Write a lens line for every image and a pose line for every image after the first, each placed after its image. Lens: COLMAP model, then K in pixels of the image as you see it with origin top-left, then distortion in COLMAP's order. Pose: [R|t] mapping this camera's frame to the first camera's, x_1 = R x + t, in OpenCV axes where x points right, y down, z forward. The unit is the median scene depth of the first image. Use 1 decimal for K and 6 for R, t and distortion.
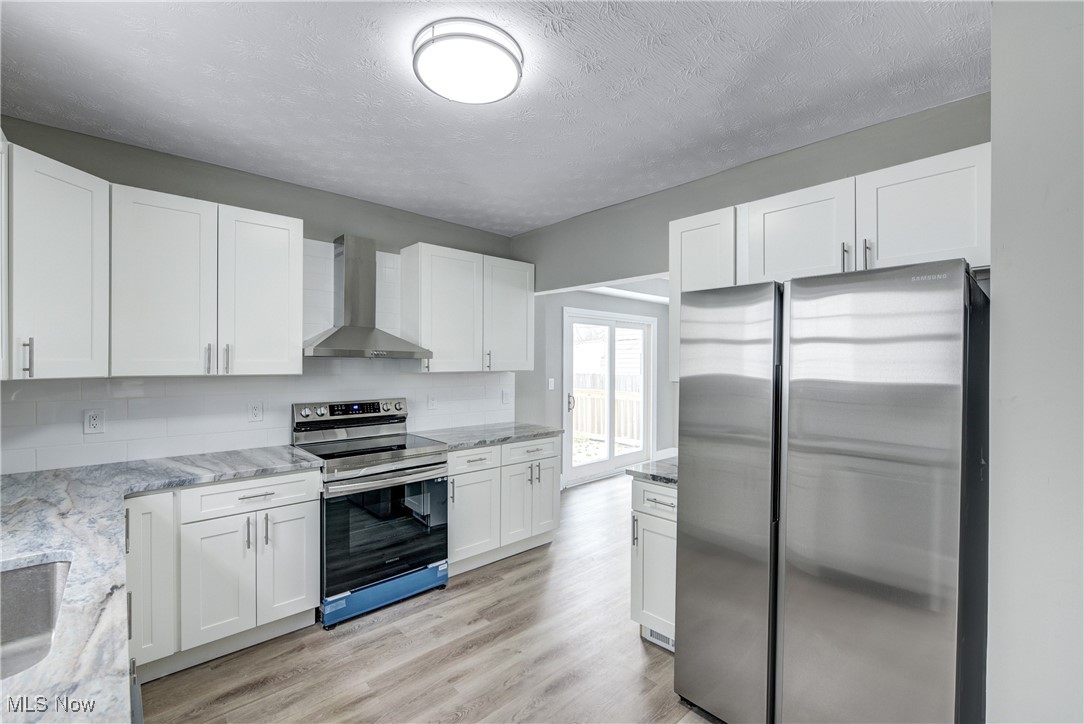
lens RADIAL K [[463.0, 0, 542.0], [0, 463.0, 362.0], [0, 0, 1]] dist [-0.000281, -0.000057]
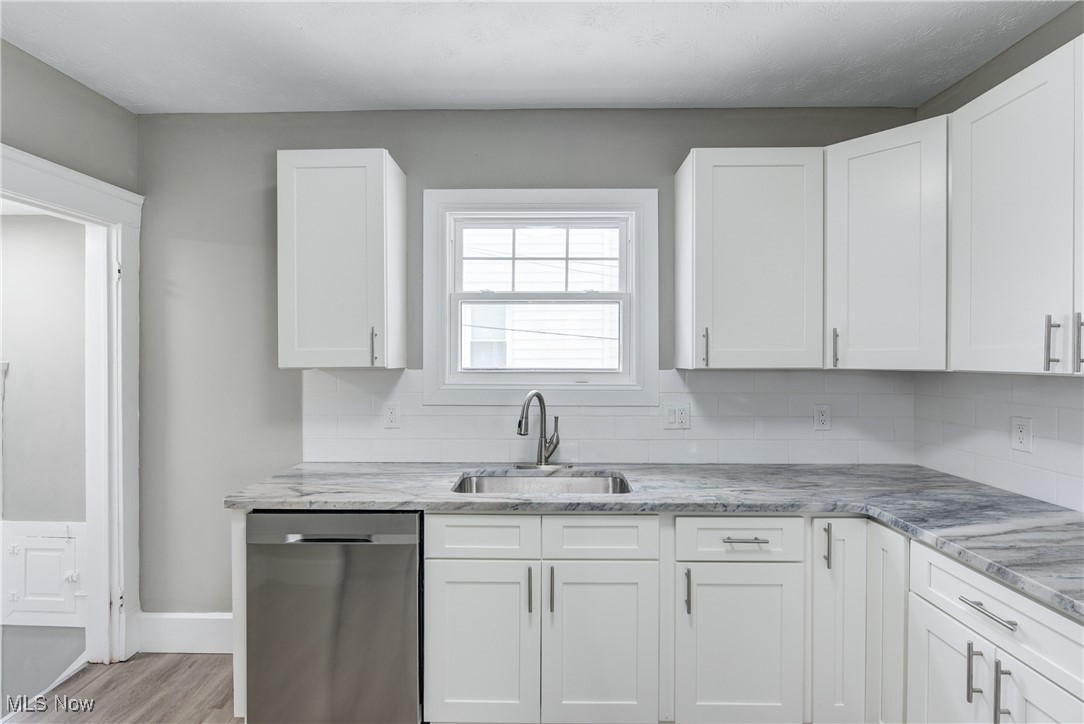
lens RADIAL K [[483.3, 0, 535.7], [0, 483.3, 363.3], [0, 0, 1]] dist [-0.009373, 0.000014]
pose [[-0.681932, 0.005005, -0.731398, 0.104397], [0.007296, 0.999973, 0.000041, 0.015245], [0.731379, -0.005308, -0.681951, 1.080913]]
